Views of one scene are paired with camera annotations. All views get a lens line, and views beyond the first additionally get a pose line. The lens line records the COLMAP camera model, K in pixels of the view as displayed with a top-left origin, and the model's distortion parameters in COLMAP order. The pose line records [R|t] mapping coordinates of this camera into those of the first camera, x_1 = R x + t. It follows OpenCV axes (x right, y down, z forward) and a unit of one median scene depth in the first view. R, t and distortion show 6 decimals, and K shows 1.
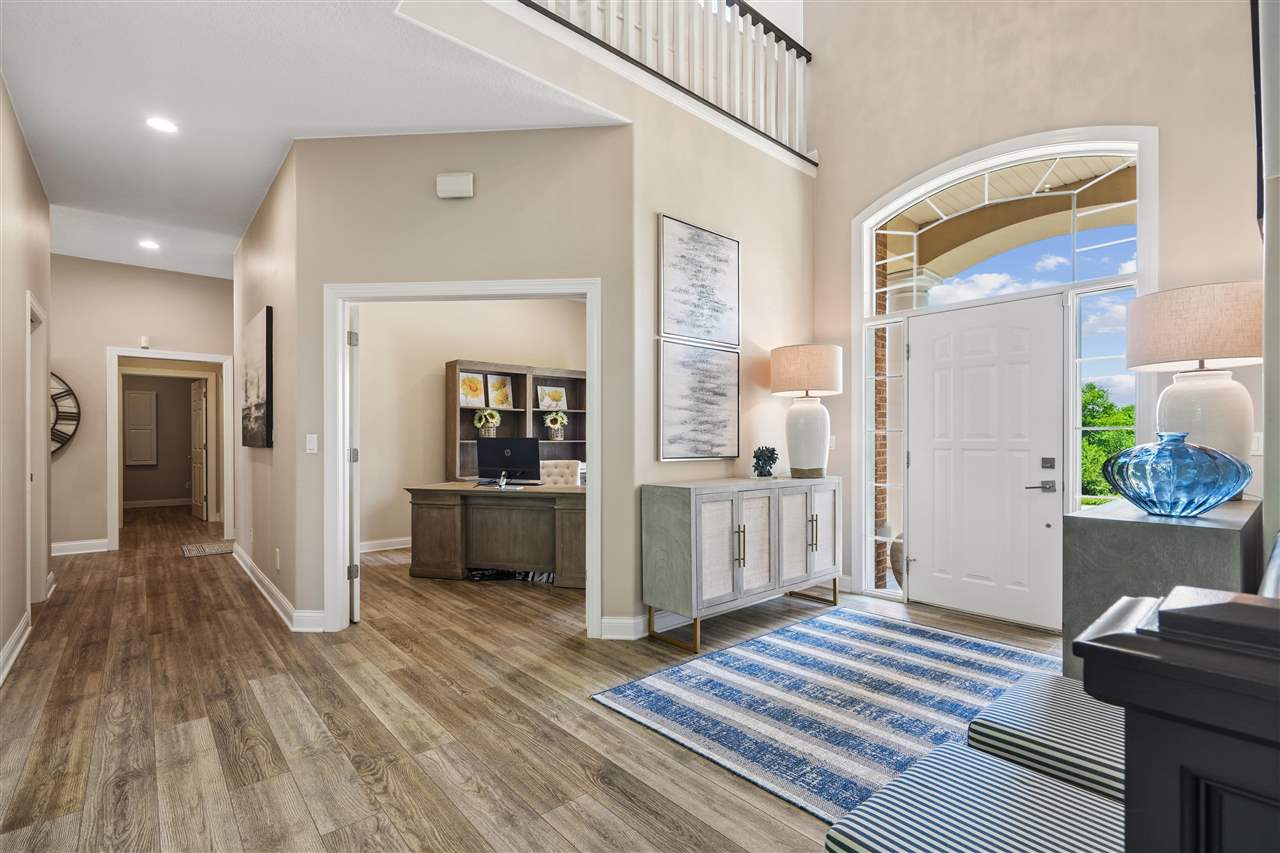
lens RADIAL K [[579.2, 0, 639.7], [0, 579.2, 440.2], [0, 0, 1]] dist [-0.005105, 0.000794]
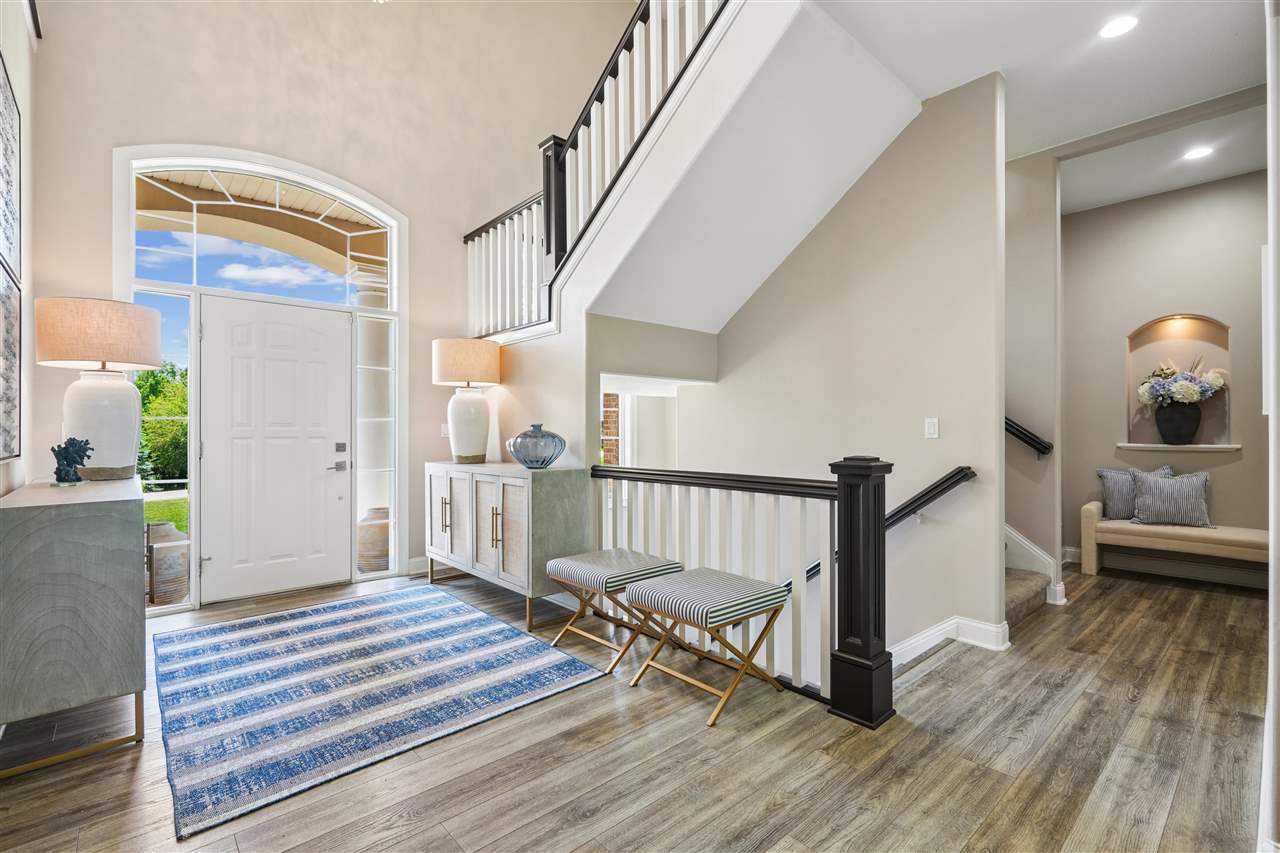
lens RADIAL K [[579.2, 0, 630.0], [0, 579.2, 429.1], [0, 0, 1]] dist [-0.005105, 0.000794]
pose [[-0.015699, 0.007996, 0.999845, -0.591046], [0.007303, 0.999942, -0.007882, 0.016911], [-0.999850, 0.007178, -0.015756, 0.447192]]
